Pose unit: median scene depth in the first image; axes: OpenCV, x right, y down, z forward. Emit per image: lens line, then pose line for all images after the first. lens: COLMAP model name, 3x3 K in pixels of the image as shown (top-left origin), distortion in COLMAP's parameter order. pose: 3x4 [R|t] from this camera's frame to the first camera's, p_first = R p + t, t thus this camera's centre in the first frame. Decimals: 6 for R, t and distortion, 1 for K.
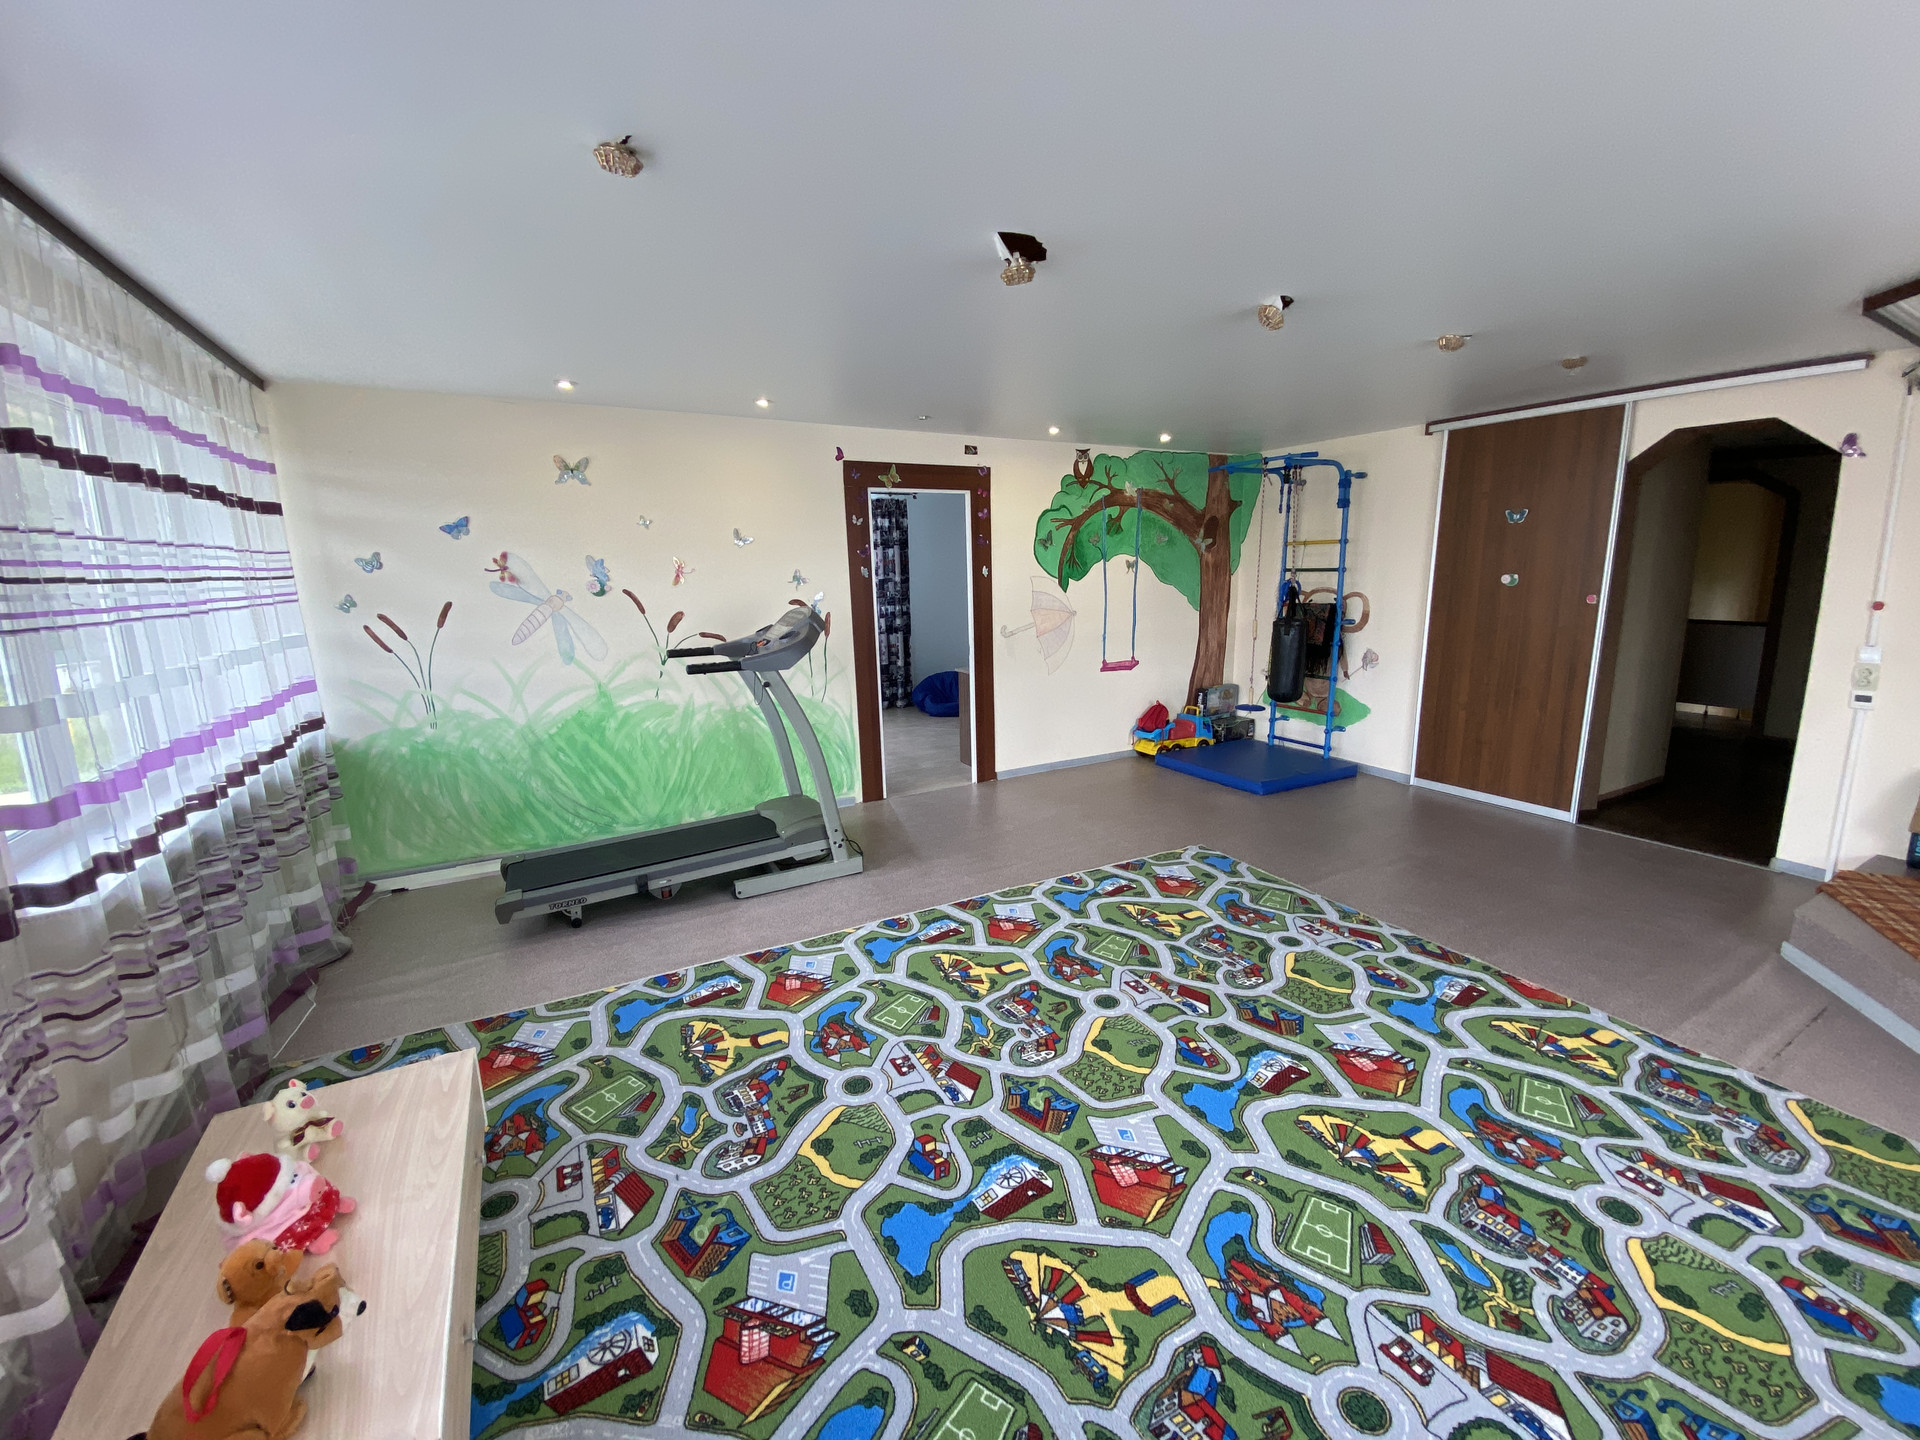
lens RADIAL K [[775.2, 0, 969.3], [0, 775.2, 710.3], [0, 0, 1]] dist [0.013950, -0.014719]
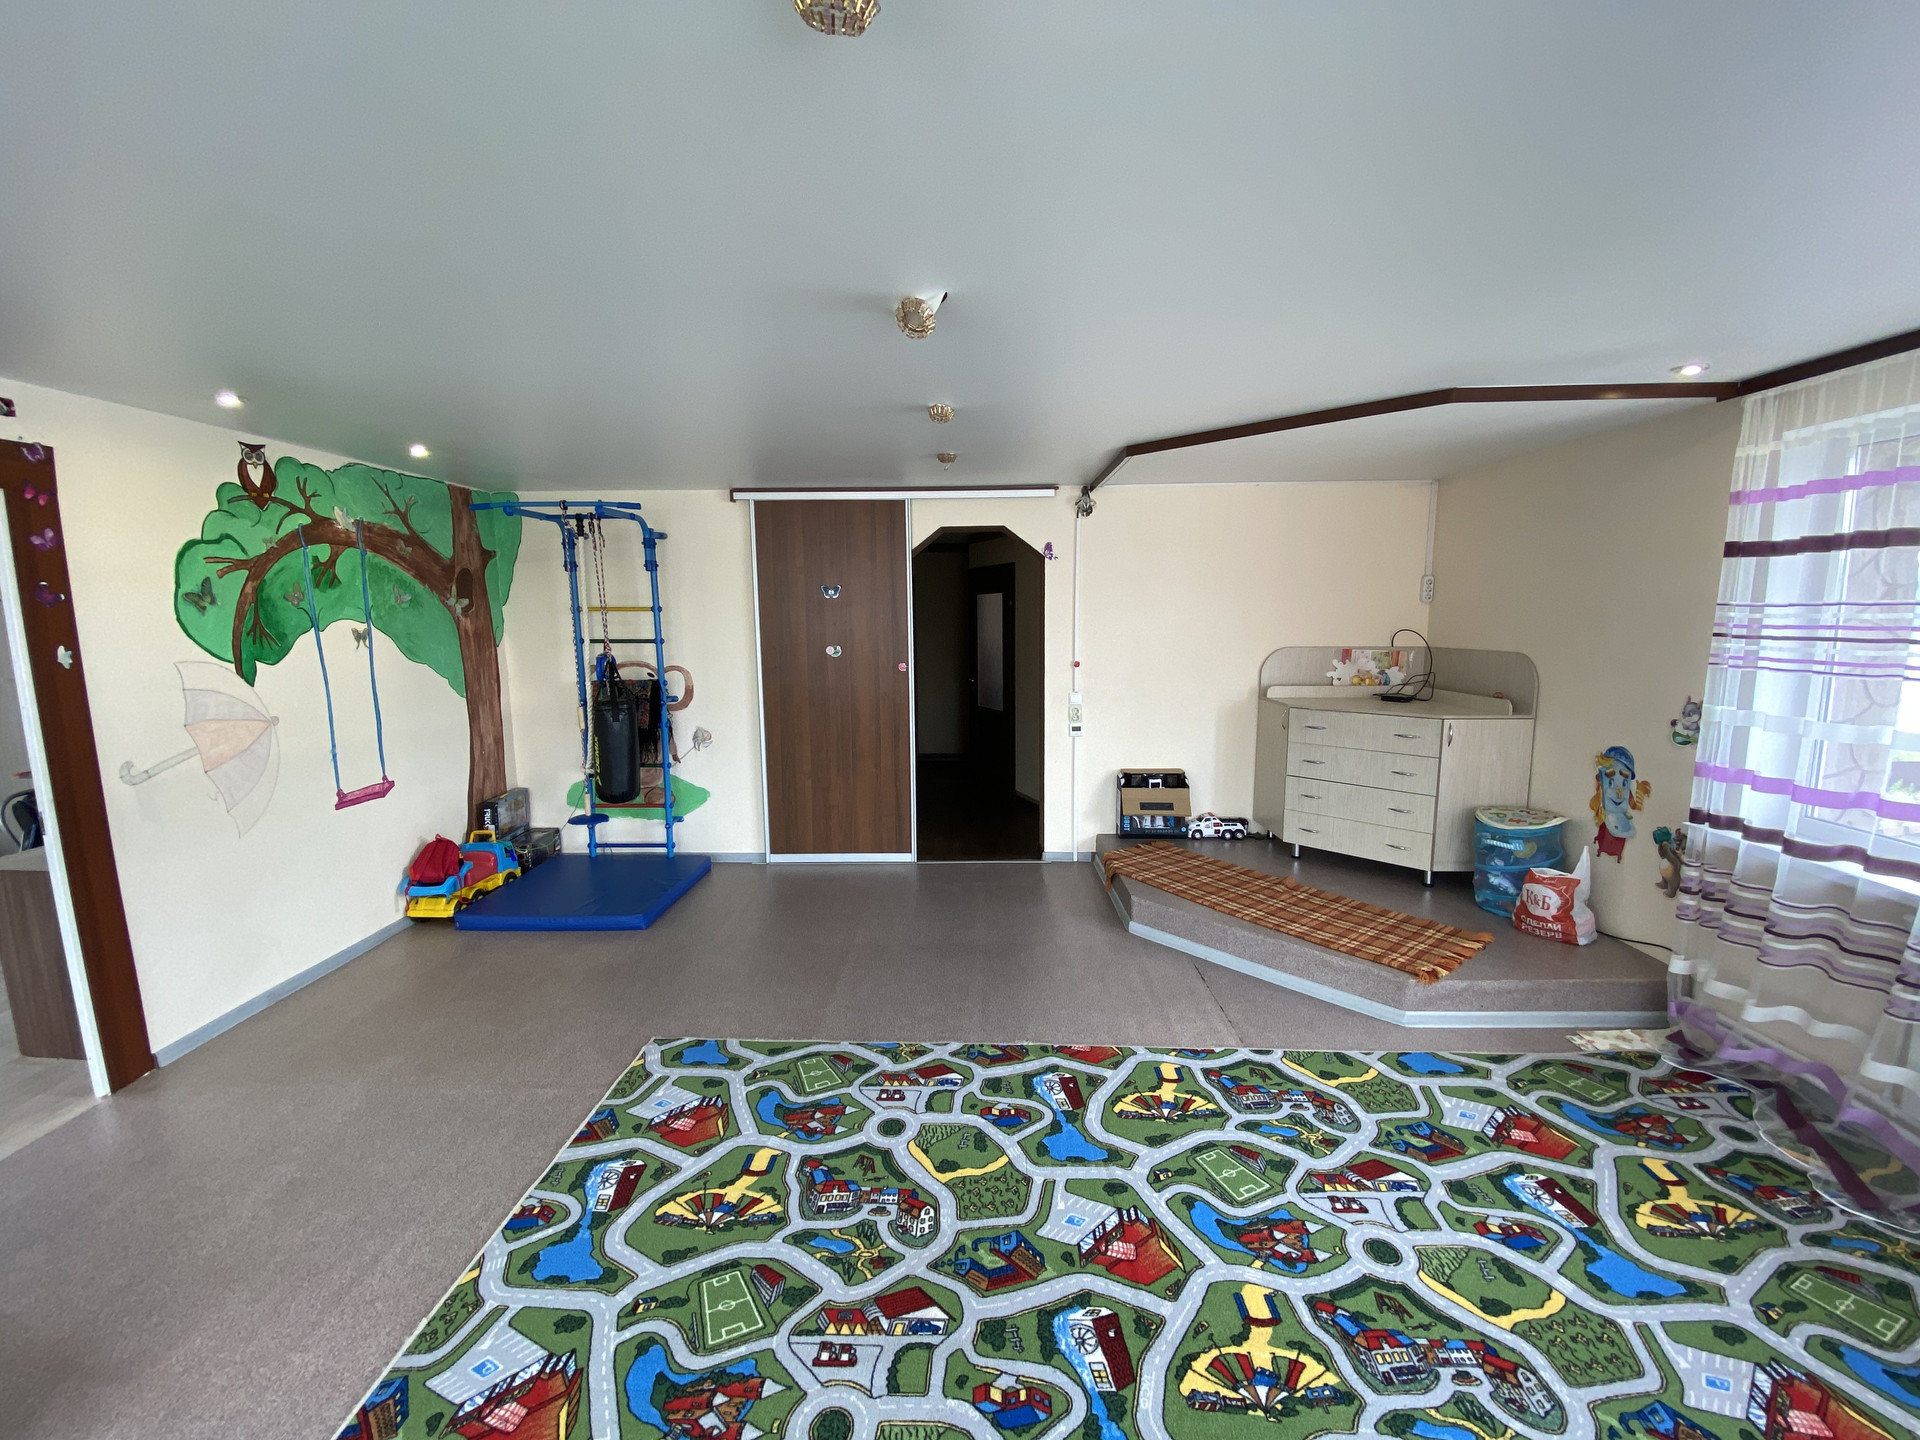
lens RADIAL K [[775.2, 0, 959.9], [0, 775.2, 709.3], [0, 0, 1]] dist [0.013950, -0.014719]
pose [[0.510284, -0.092261, 0.855043, -0.157176], [0.153266, 0.988069, 0.015146, -0.103004], [-0.846239, 0.123320, 0.518336, 0.425581]]
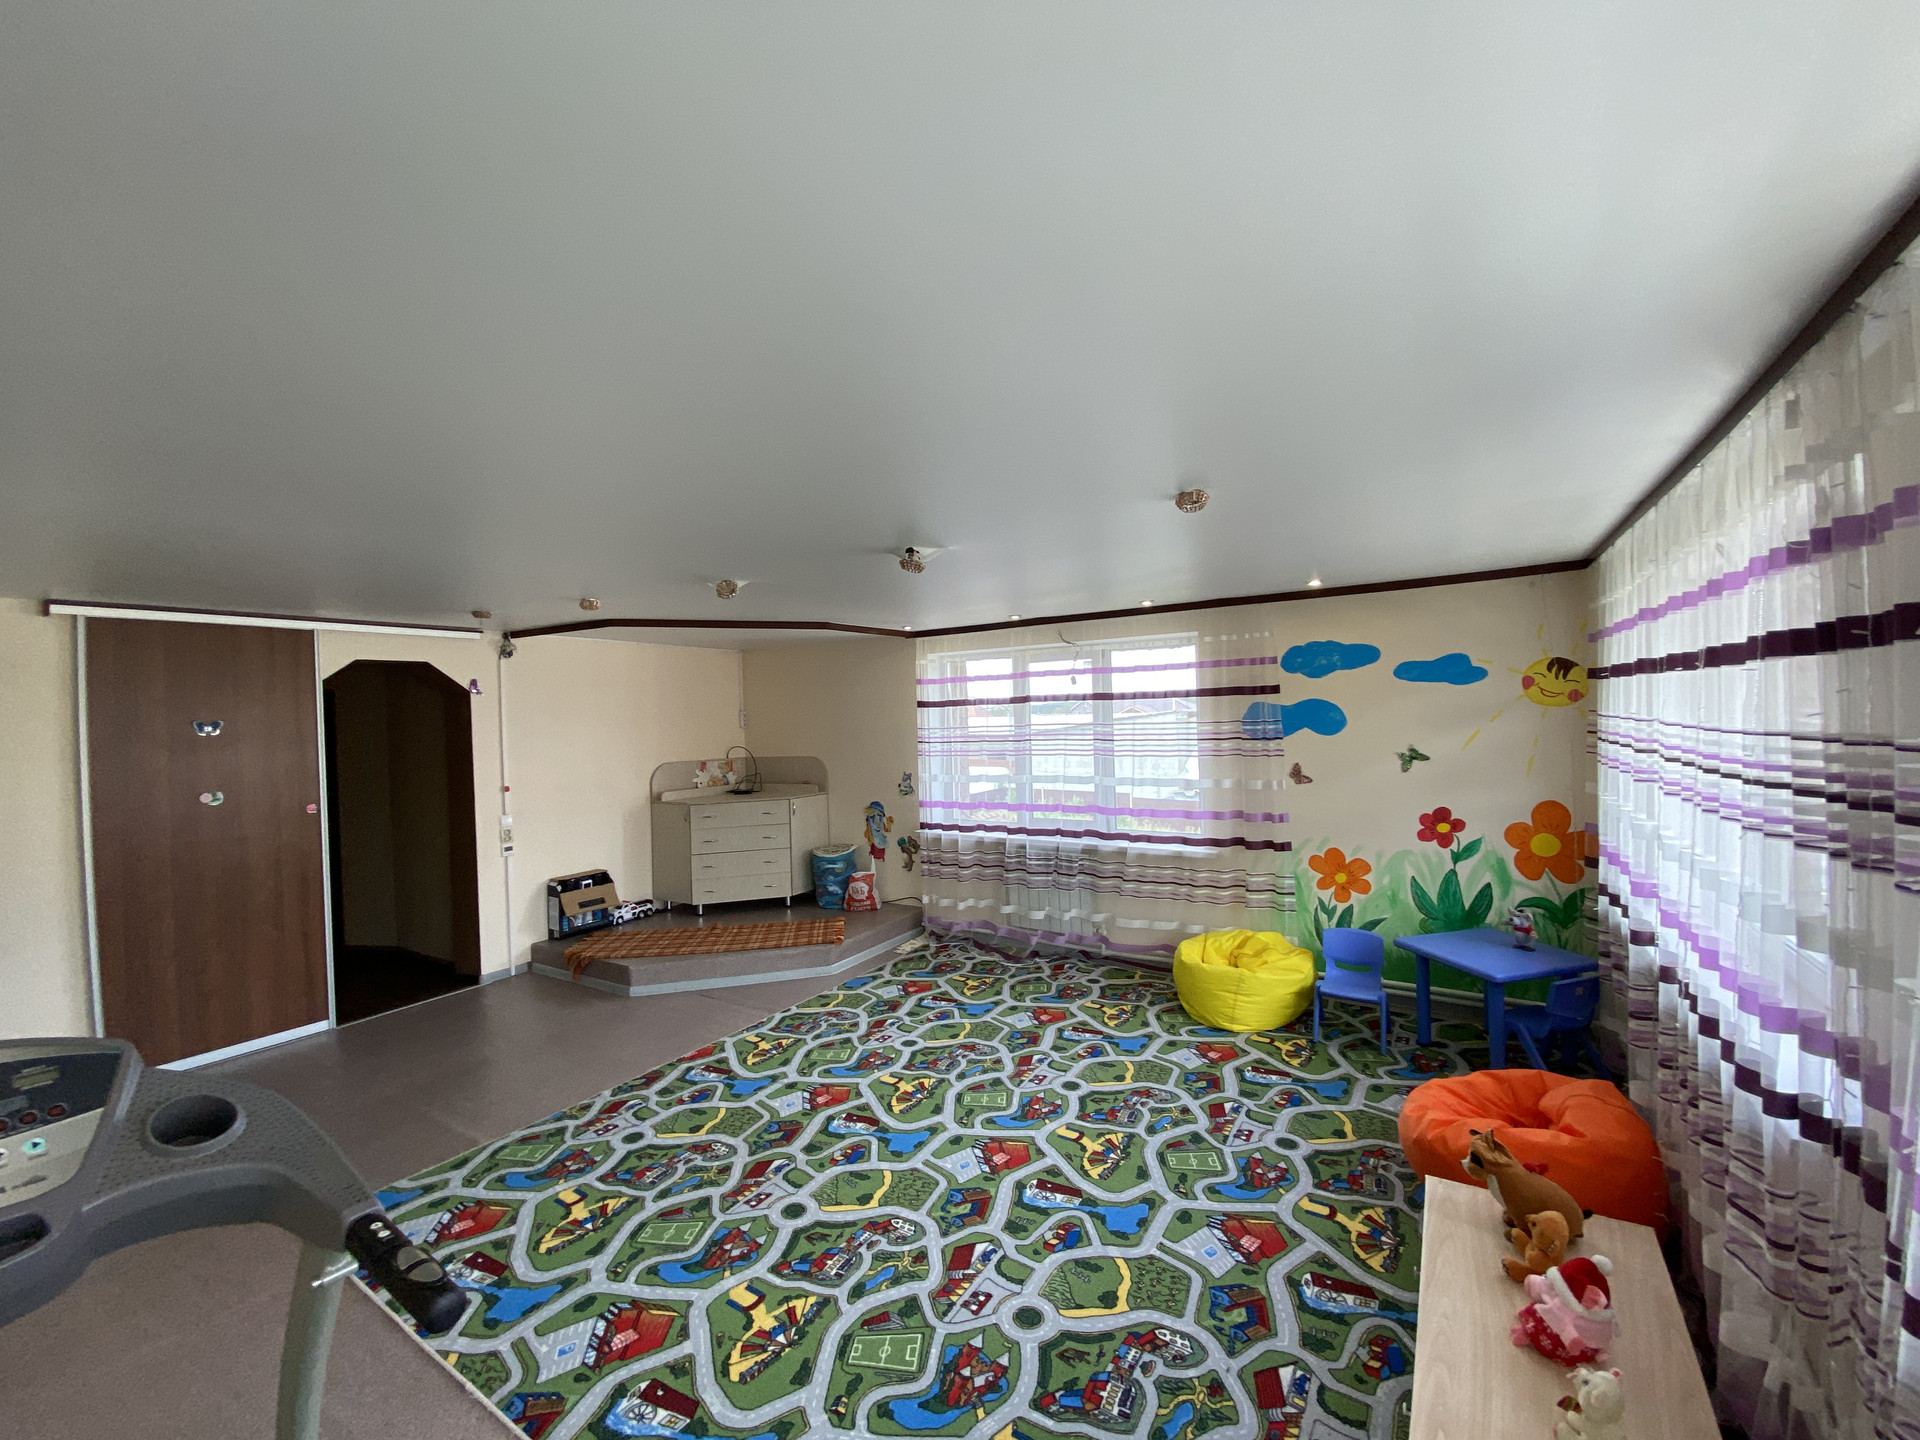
lens RADIAL K [[775.2, 0, 952.0], [0, 775.2, 707.6], [0, 0, 1]] dist [0.013950, -0.014719]
pose [[-0.467071, 0.039240, 0.883349, -0.618257], [0.195911, 0.978778, 0.060109, -0.205834], [-0.862244, 0.201133, -0.464846, 0.875161]]
